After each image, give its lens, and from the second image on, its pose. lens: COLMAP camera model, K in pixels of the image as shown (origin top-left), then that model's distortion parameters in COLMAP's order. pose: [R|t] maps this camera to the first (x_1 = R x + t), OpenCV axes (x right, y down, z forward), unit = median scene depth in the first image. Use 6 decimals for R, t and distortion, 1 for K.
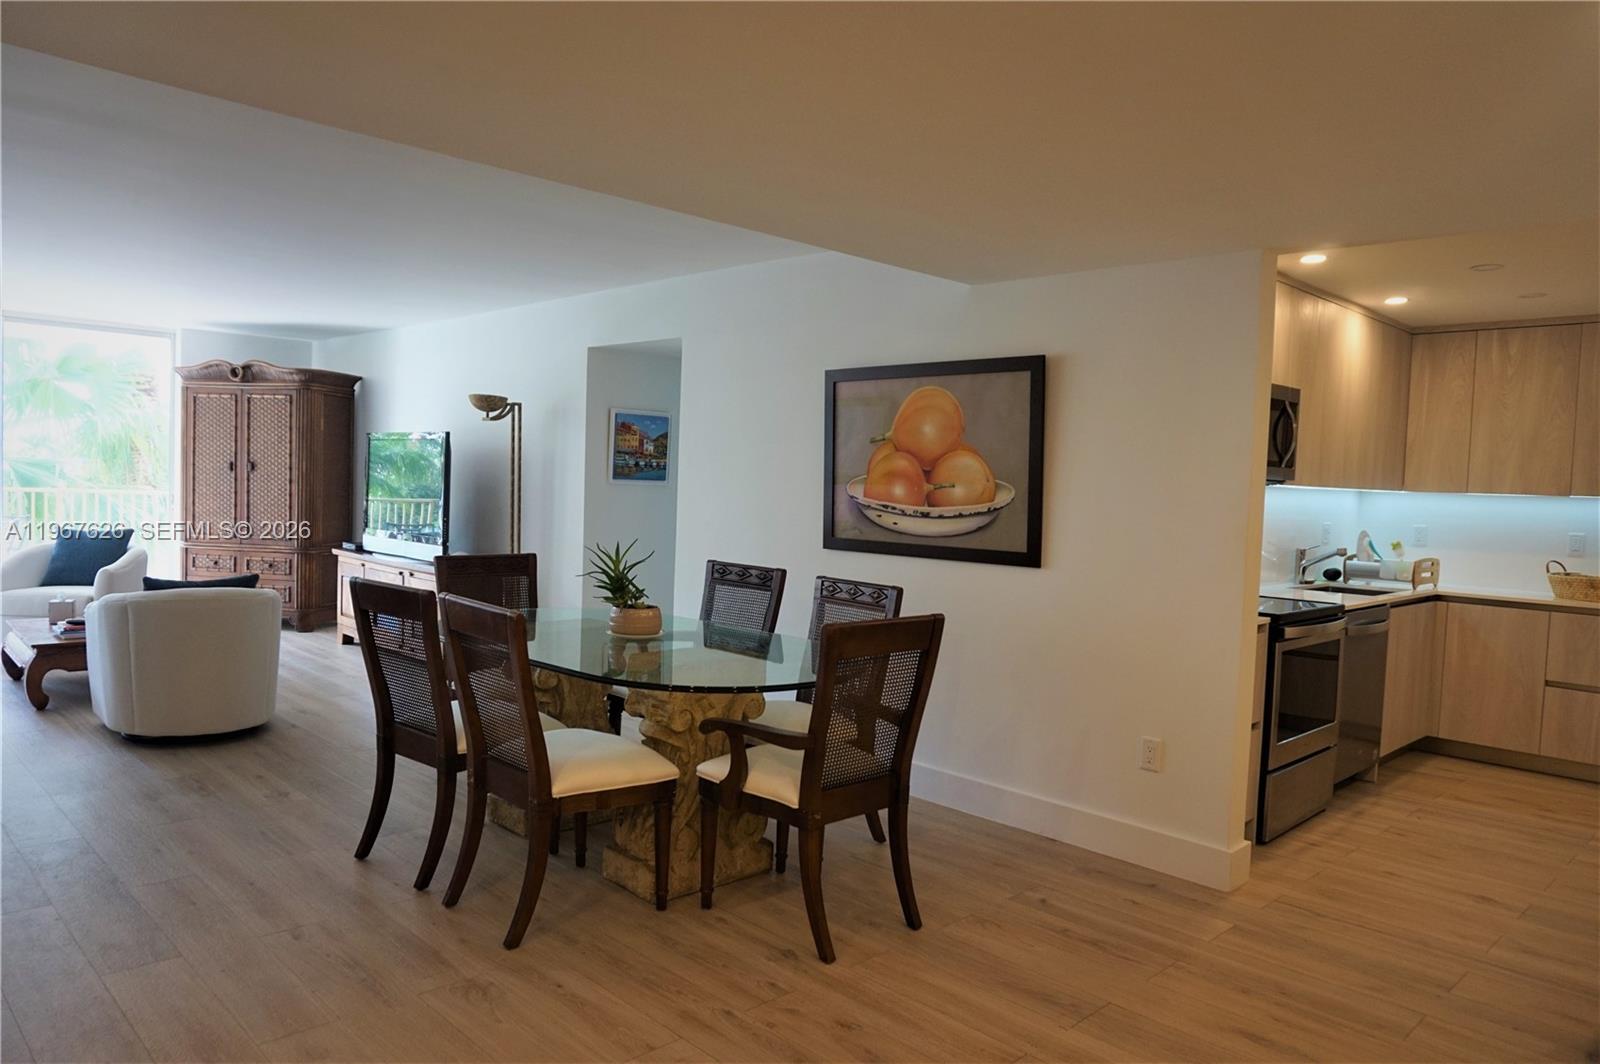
lens RADIAL K [[1075.5, 0, 794.3], [0, 1075.5, 540.7], [0, 0, 1]] dist [-0.057211, 0.041847]
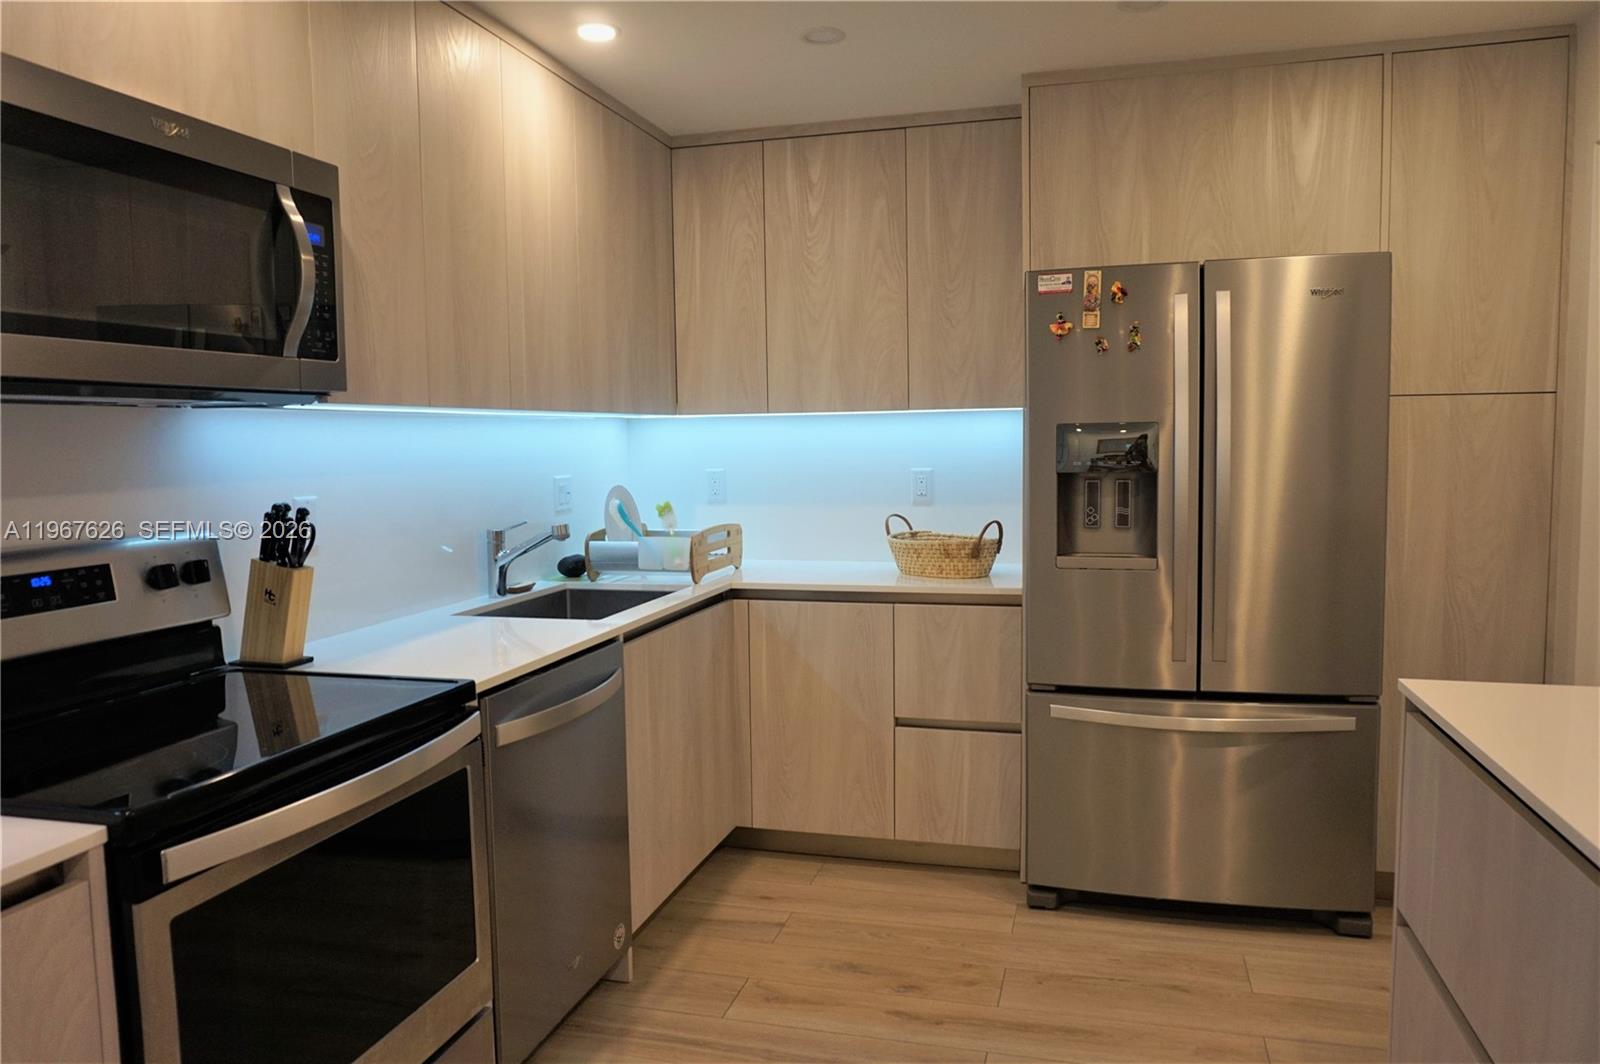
lens RADIAL K [[1096.2, 0, 800.0], [0, 1096.2, 532.0], [0, 0, 1]] dist [-0.058672, 0.045046]
pose [[0.862940, -0.090013, 0.497225, 0.343300], [0.072730, 0.995885, 0.054062, -0.010046], [-0.500045, -0.010489, 0.865936, 0.460261]]
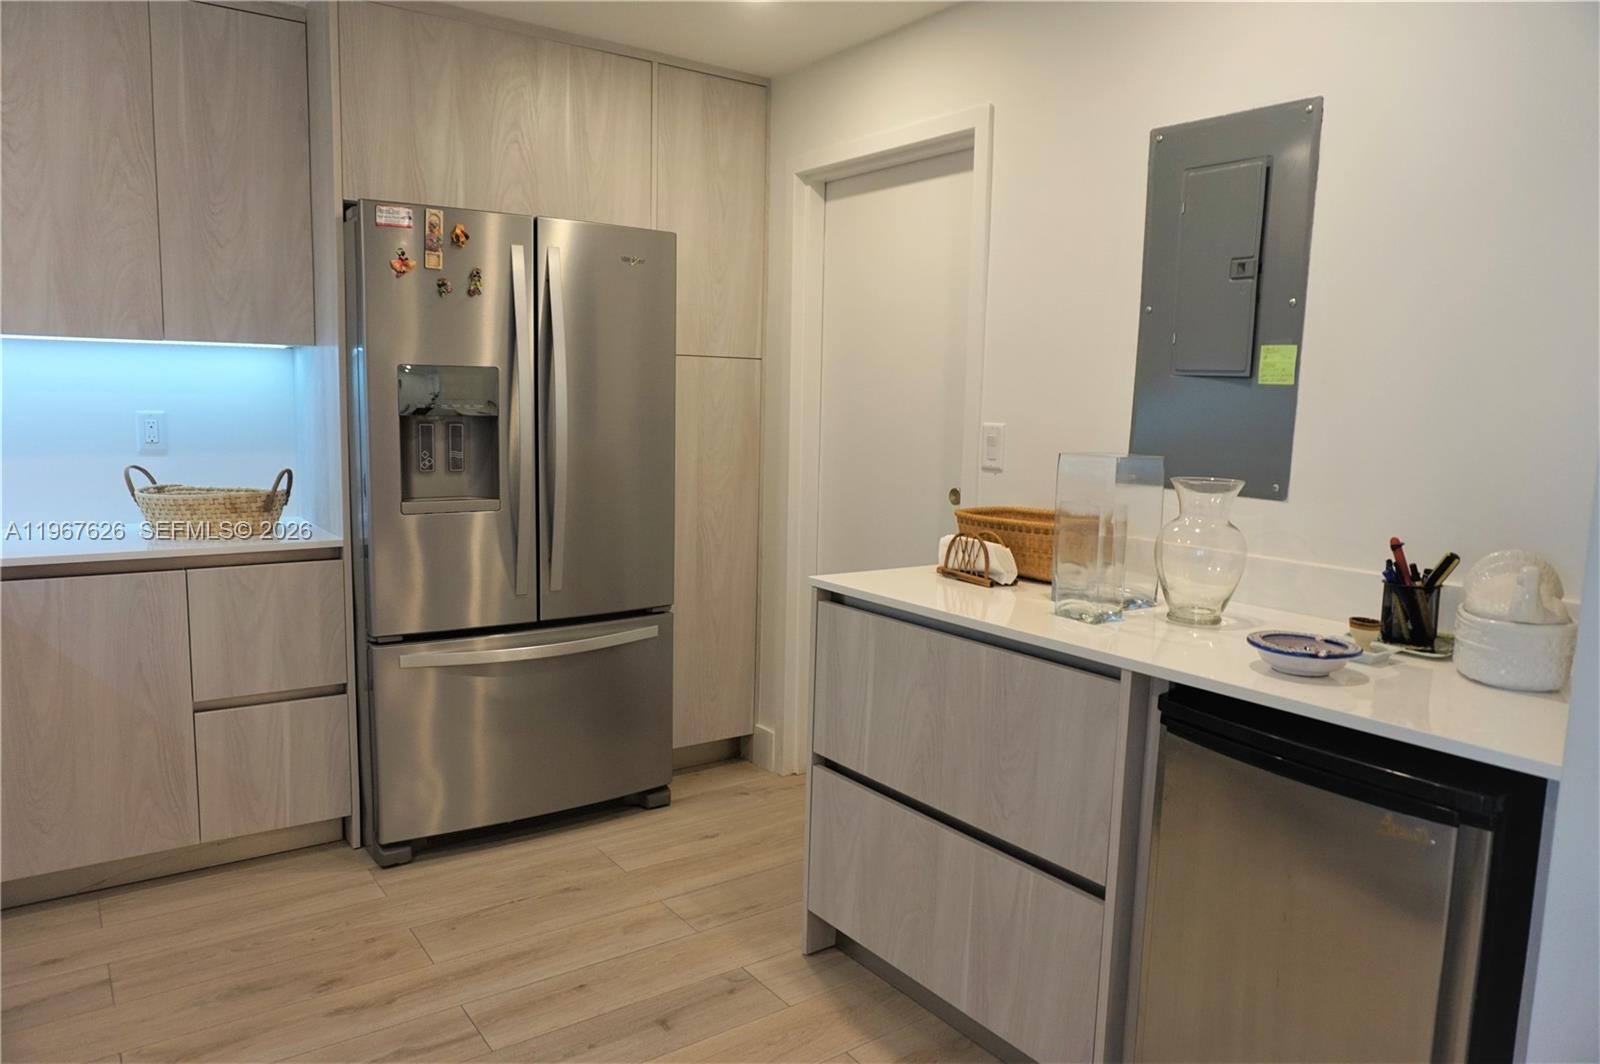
lens RADIAL K [[1075.5, 0, 794.3], [0, 1075.5, 540.7], [0, 0, 1]] dist [-0.057211, 0.041847]
pose [[0.151525, -0.160162, 0.975391, 0.251023], [0.036759, 0.987016, 0.156360, -0.014335], [-0.987770, 0.012162, 0.155445, 0.593387]]
